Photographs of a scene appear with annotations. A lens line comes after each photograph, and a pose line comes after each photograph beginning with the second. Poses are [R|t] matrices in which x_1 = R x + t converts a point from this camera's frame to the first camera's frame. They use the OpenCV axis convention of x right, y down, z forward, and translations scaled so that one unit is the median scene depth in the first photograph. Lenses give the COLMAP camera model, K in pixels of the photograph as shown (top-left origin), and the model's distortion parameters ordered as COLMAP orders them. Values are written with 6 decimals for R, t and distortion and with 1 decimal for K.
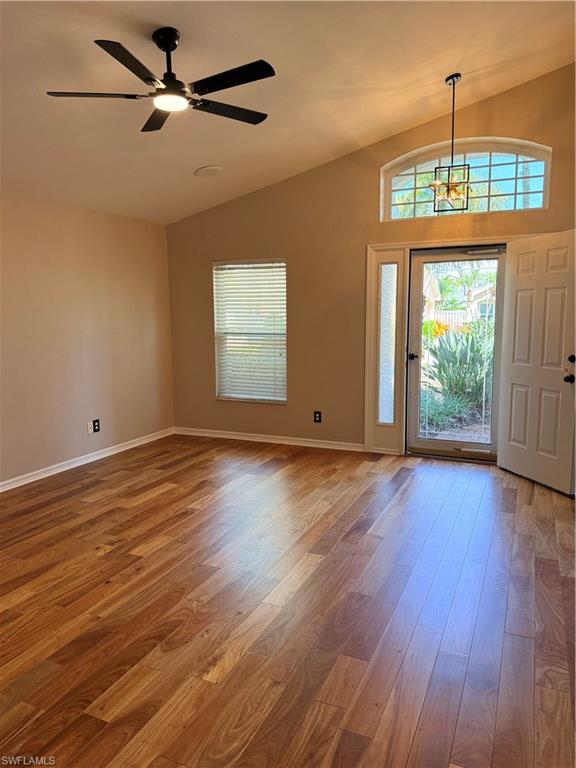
lens RADIAL K [[549.3, 0, 288.0], [0, 549.3, 384.0], [0, 0, 1]] dist [0.044811, -0.053442]
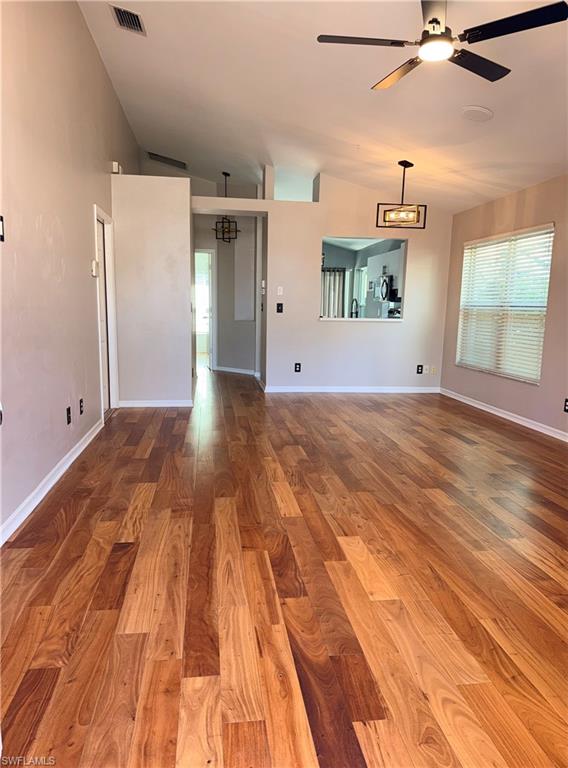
lens RADIAL K [[549.7, 0, 284.0], [0, 549.7, 384.0], [0, 0, 1]] dist [0.002357, 0.000141]
pose [[-0.854199, 0.061324, -0.516318, 0.562451], [-0.080531, 0.965433, 0.247897, -0.152695], [0.513673, 0.253333, -0.819733, 1.782976]]
